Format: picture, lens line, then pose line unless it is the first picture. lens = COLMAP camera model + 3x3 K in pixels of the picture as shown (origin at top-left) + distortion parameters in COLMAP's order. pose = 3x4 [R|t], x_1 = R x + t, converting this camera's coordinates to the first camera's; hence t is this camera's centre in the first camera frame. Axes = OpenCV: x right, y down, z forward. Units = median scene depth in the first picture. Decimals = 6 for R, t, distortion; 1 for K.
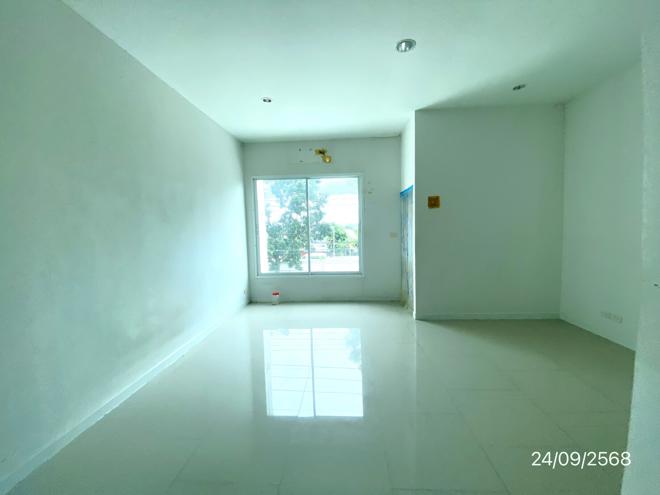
lens RADIAL K [[270.7, 0, 332.7], [0, 270.7, 247.9], [0, 0, 1]] dist [-0.025788, -0.001350]
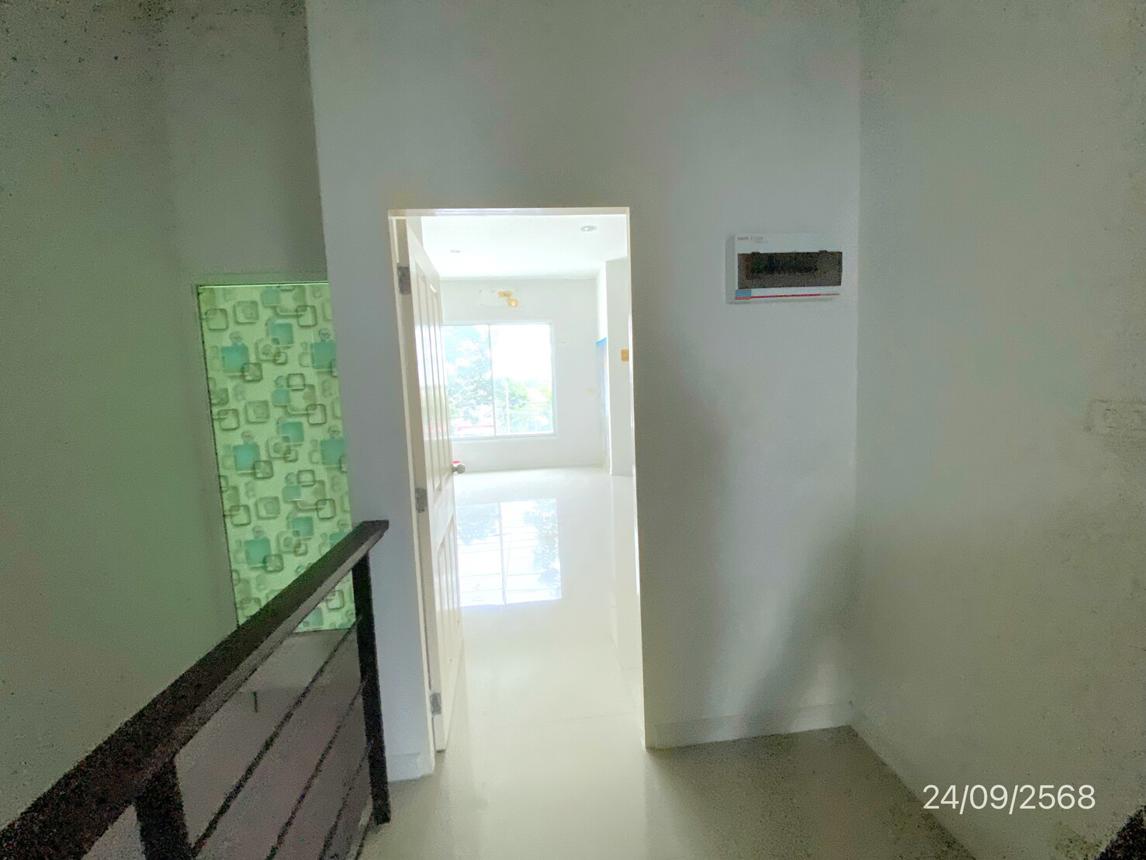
lens RADIAL K [[470.0, 0, 571.5], [0, 470.0, 428.0], [0, 0, 1]] dist [-0.025788, -0.001350]
pose [[0.989498, -0.024440, 0.142467, -0.057950], [0.021845, 0.999566, 0.019753, 0.043312], [-0.142888, -0.016434, 0.989602, -0.505214]]
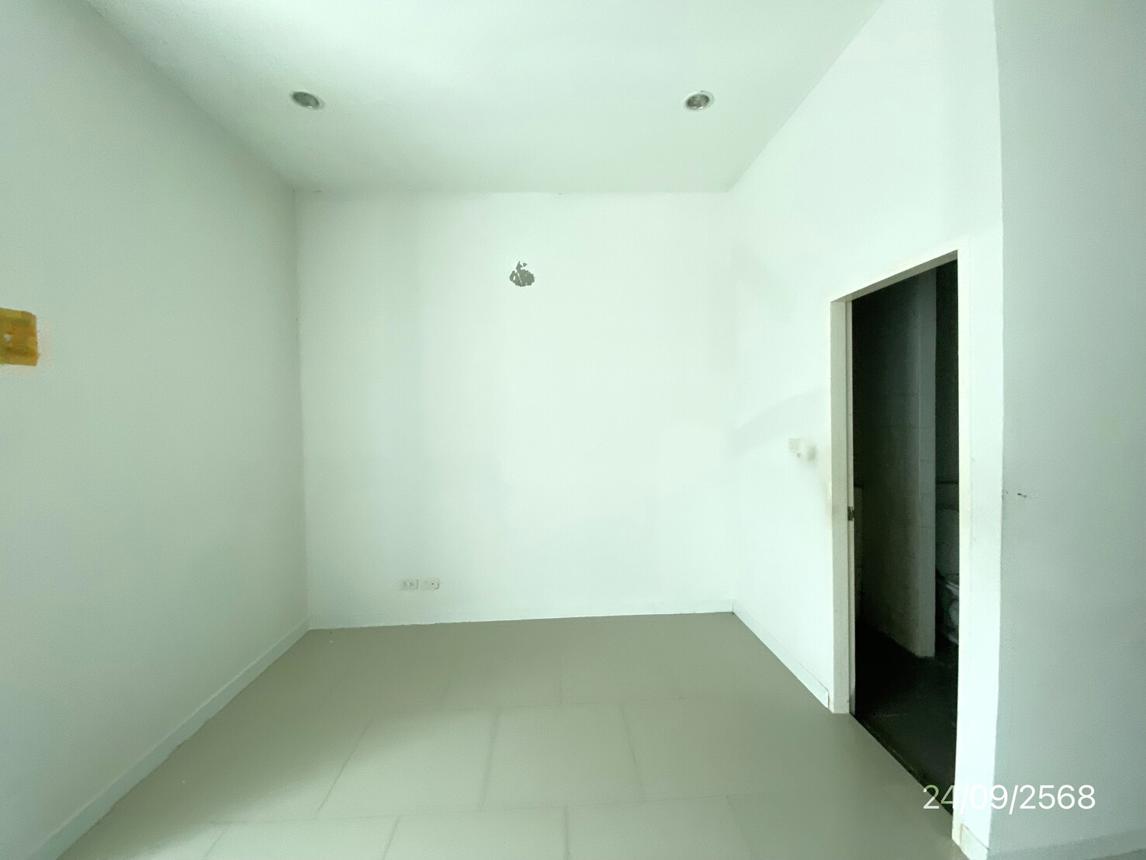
lens RADIAL K [[470.0, 0, 570.7], [0, 470.0, 429.4], [0, 0, 1]] dist [-0.025788, -0.001350]
pose [[-0.090239, 0.006495, 0.995899, -0.022145], [0.095382, 0.995438, 0.002150, -0.036178], [-0.991342, 0.095185, -0.090447, 0.414121]]
